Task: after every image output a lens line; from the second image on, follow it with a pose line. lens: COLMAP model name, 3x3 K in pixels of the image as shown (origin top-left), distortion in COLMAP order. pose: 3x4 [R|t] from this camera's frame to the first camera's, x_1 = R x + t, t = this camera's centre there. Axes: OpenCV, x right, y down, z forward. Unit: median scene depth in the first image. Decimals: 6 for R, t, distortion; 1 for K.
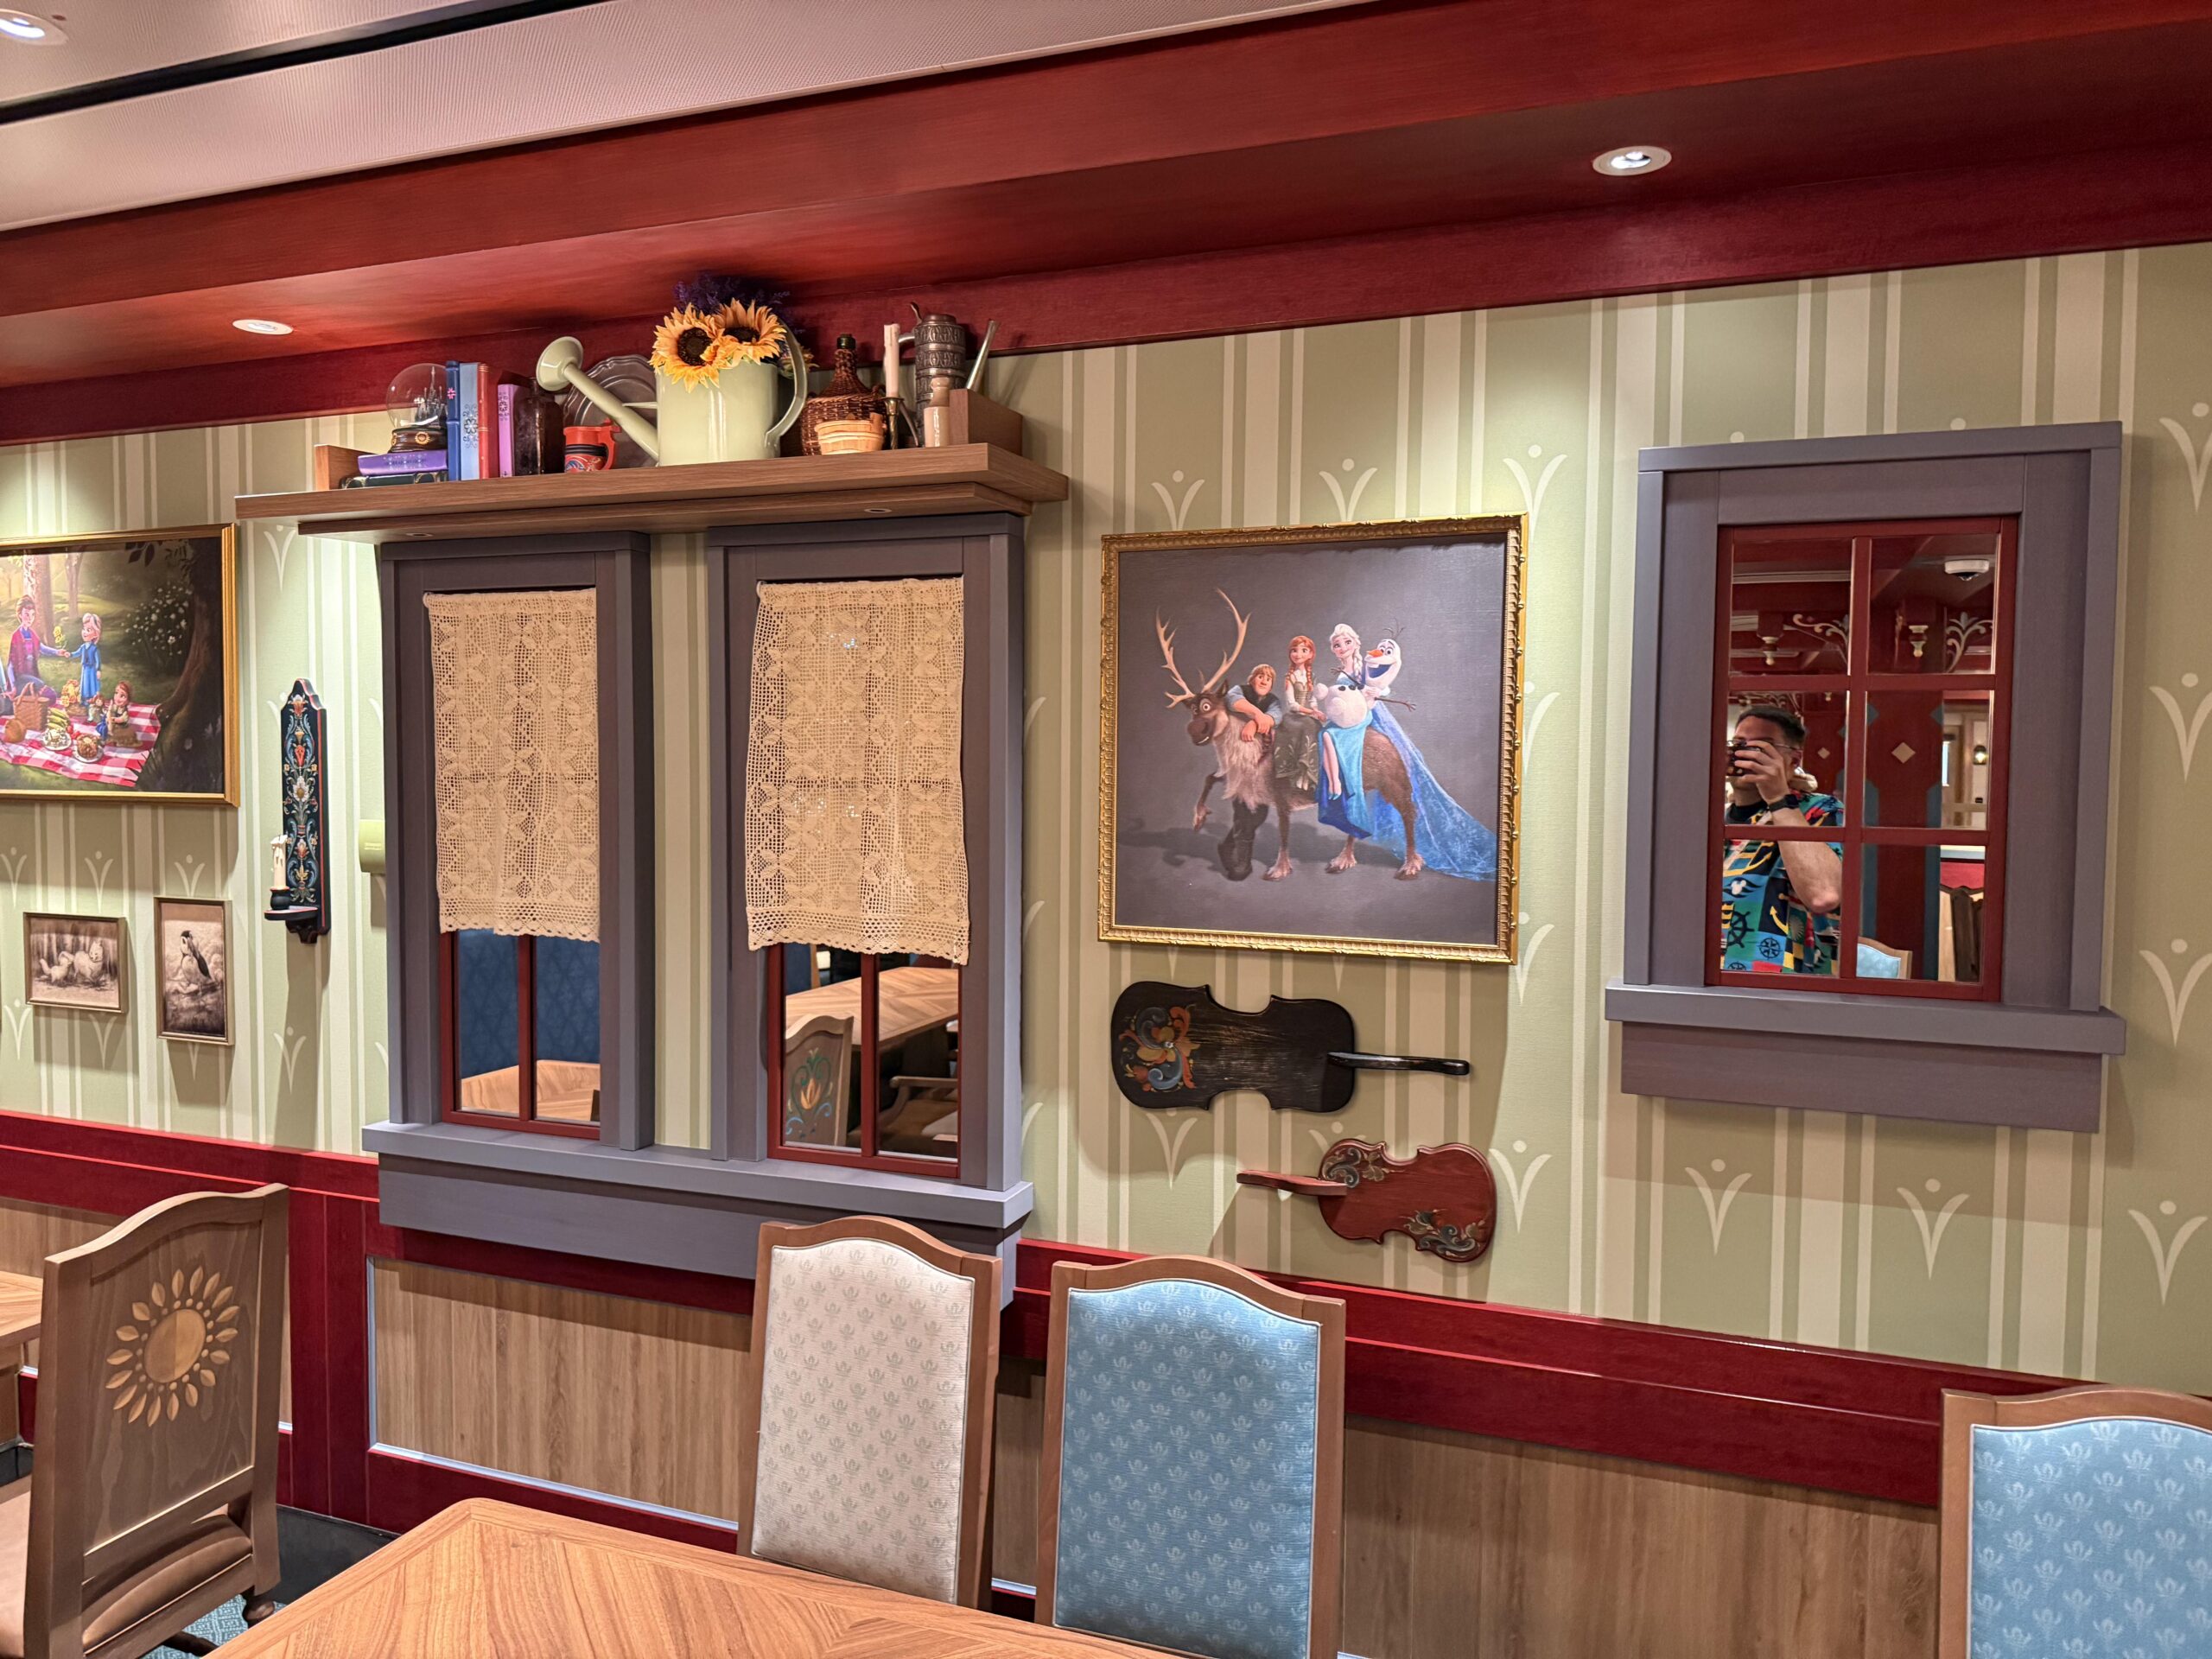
lens RADIAL K [[1575.5, 0, 1098.7], [0, 1575.5, 831.2], [0, 0, 1]] dist [0.114998, -0.156920]
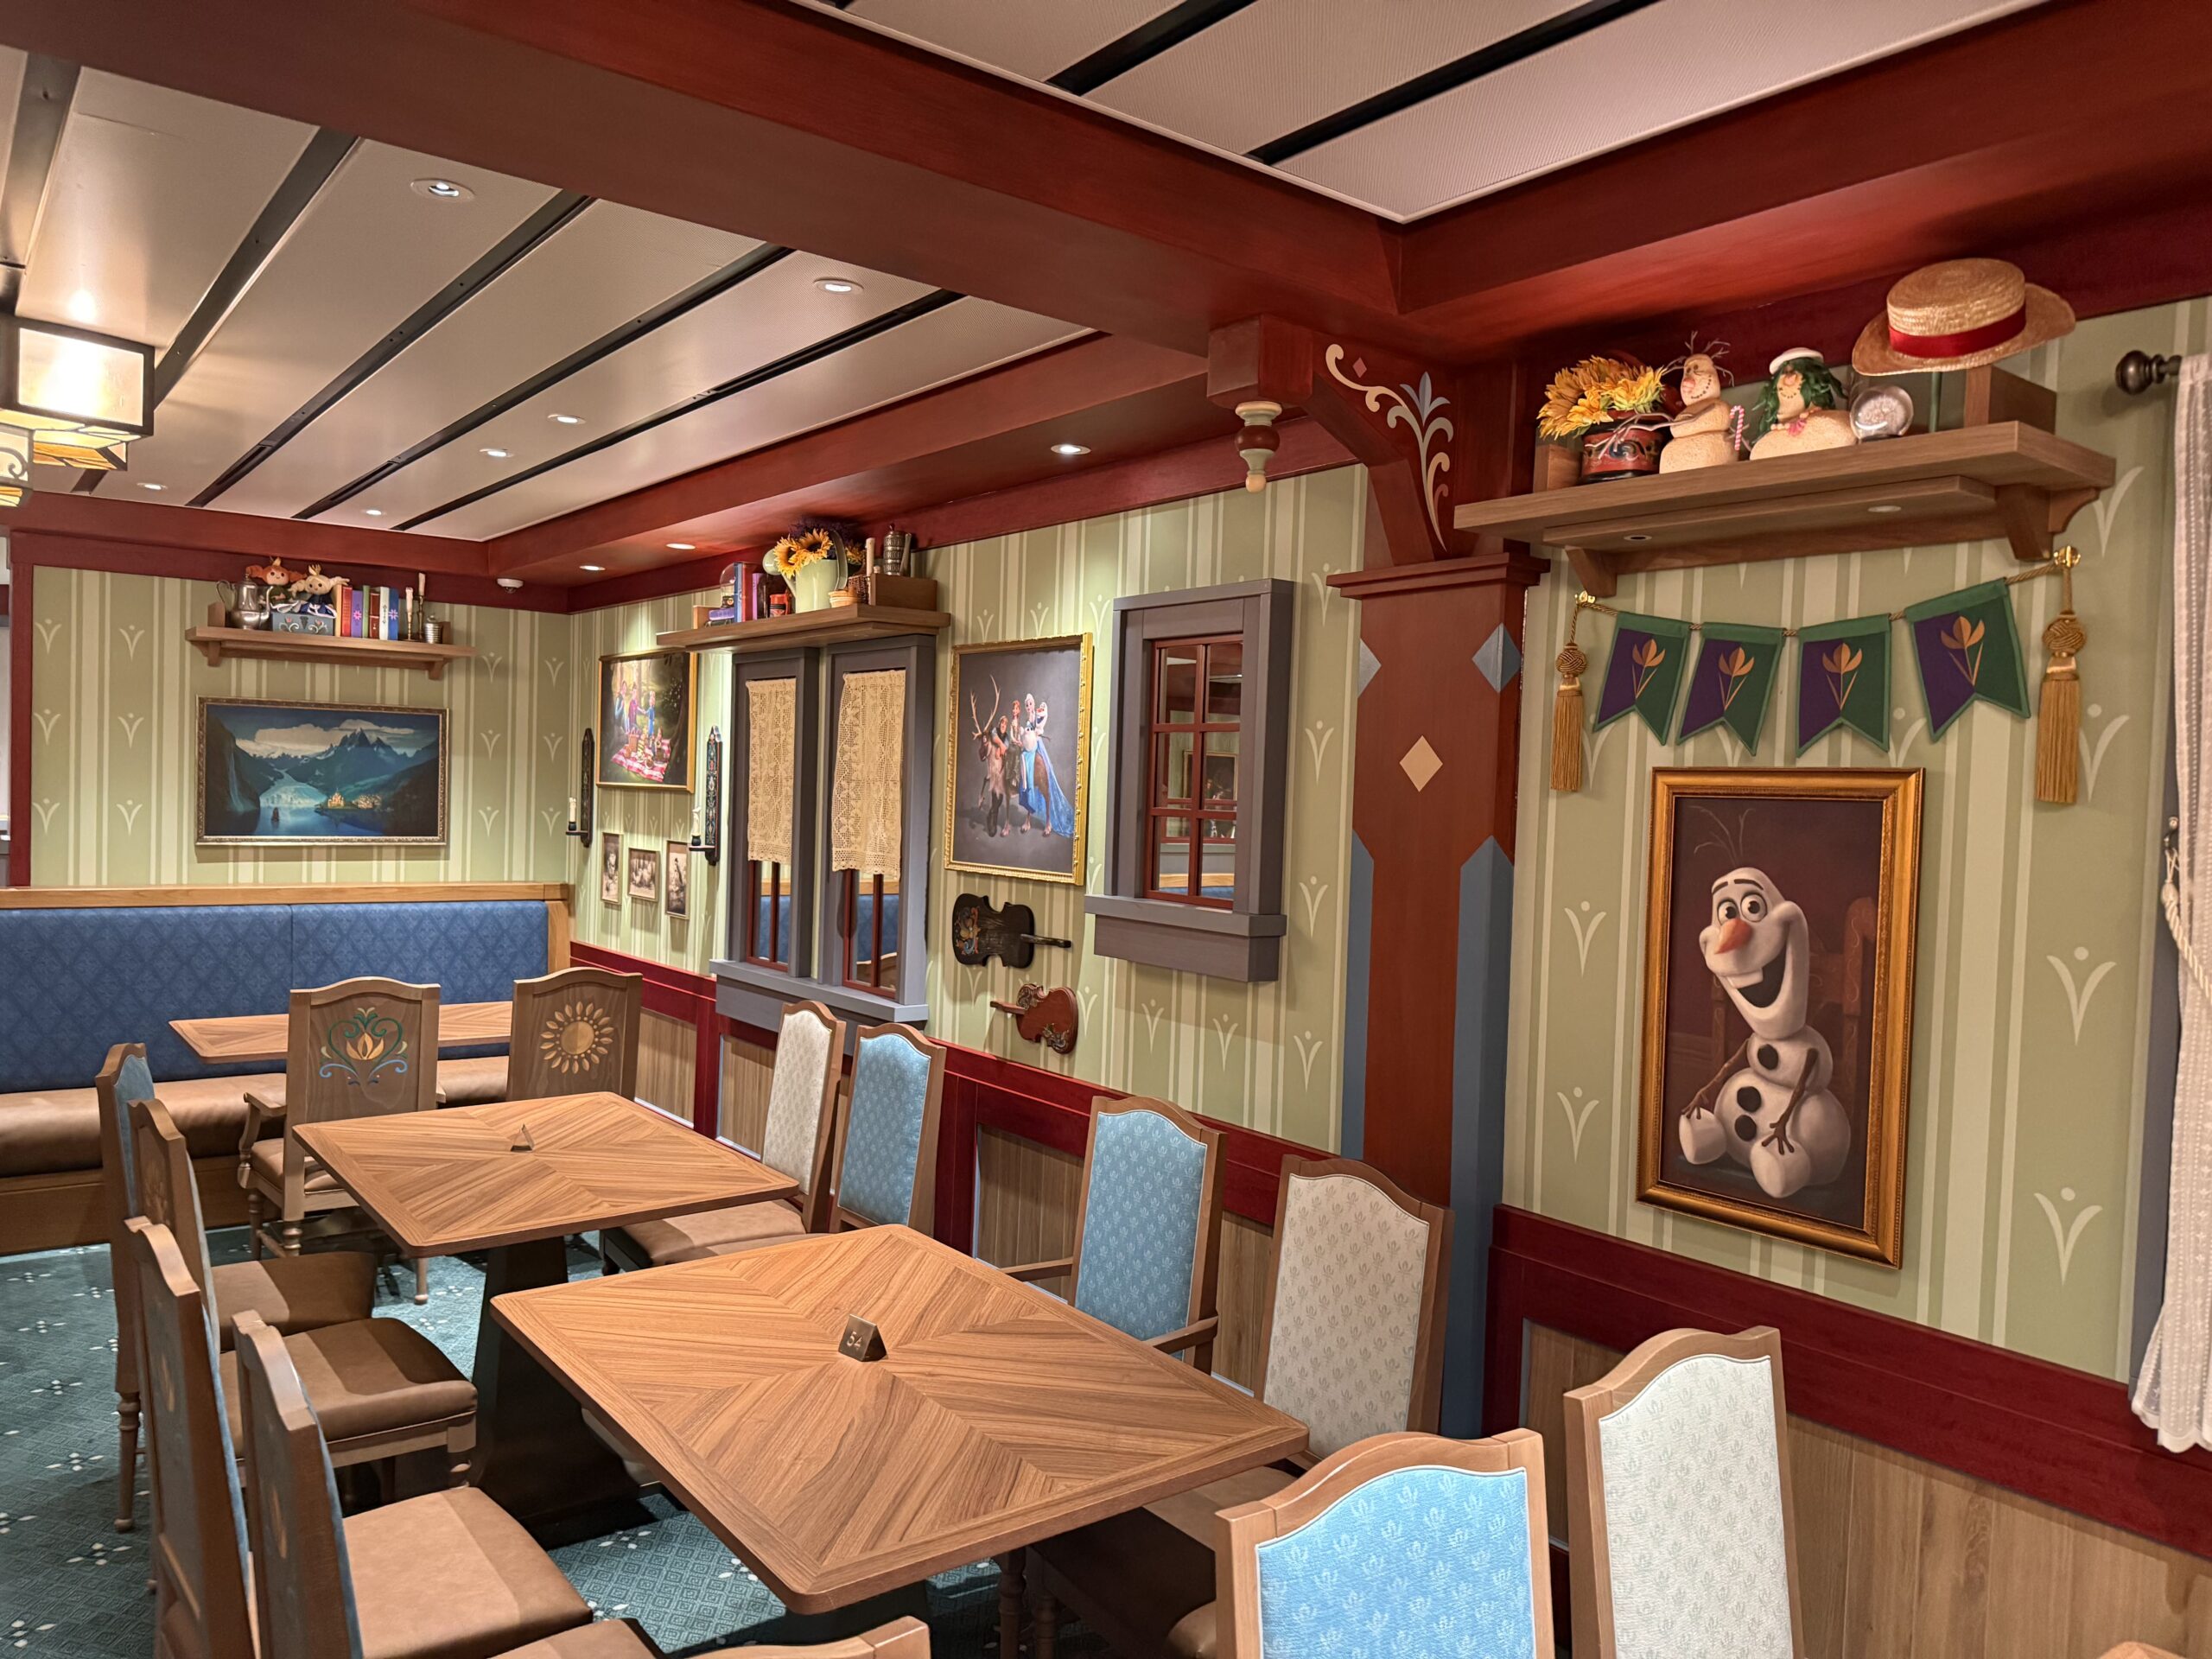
lens RADIAL K [[1575.5, 0, 1098.7], [0, 1575.5, 831.2], [0, 0, 1]] dist [0.114998, -0.156920]
pose [[0.855501, 0.033855, -0.516693, 0.825385], [-0.048624, 0.998703, -0.015069, 0.034197], [0.515513, 0.038015, 0.856038, -0.346555]]
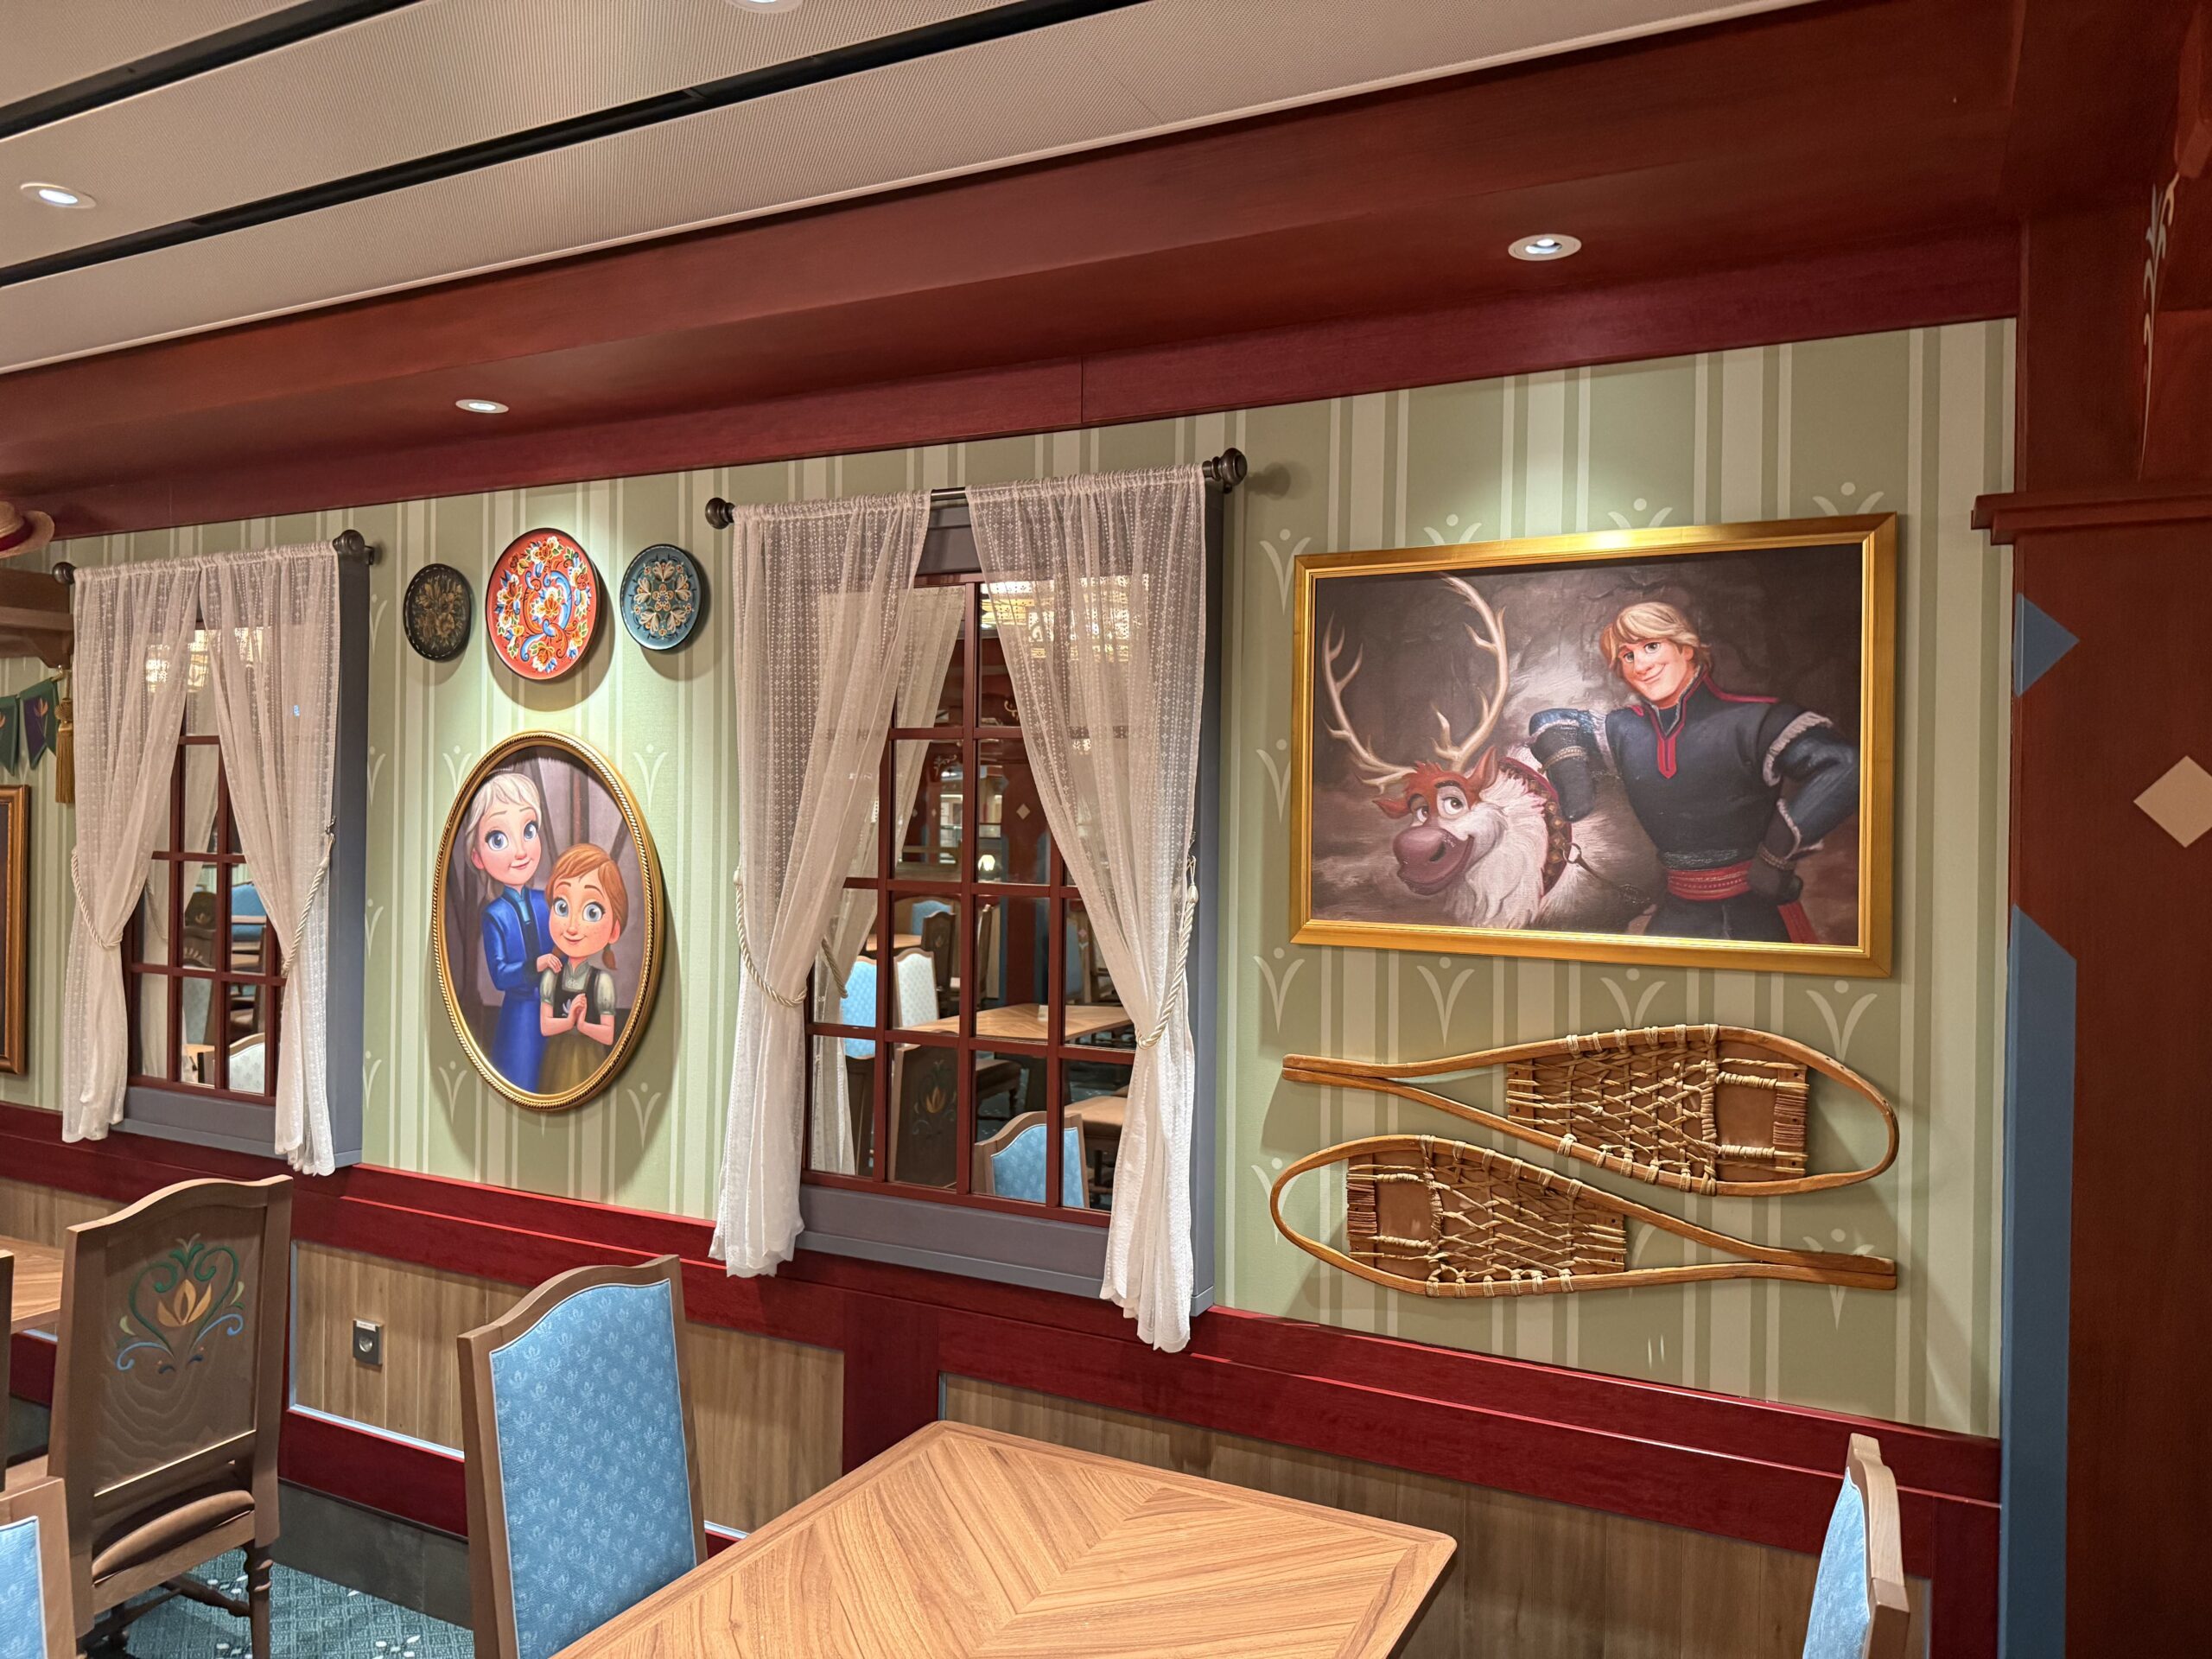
lens RADIAL K [[1575.5, 0, 1098.7], [0, 1575.5, 831.2], [0, 0, 1]] dist [0.114998, -0.156920]
pose [[0.994611, 0.004995, -0.103561, 1.741507], [-0.008522, 0.999397, -0.033649, 0.050241], [0.103331, 0.034350, 0.994054, -0.689106]]
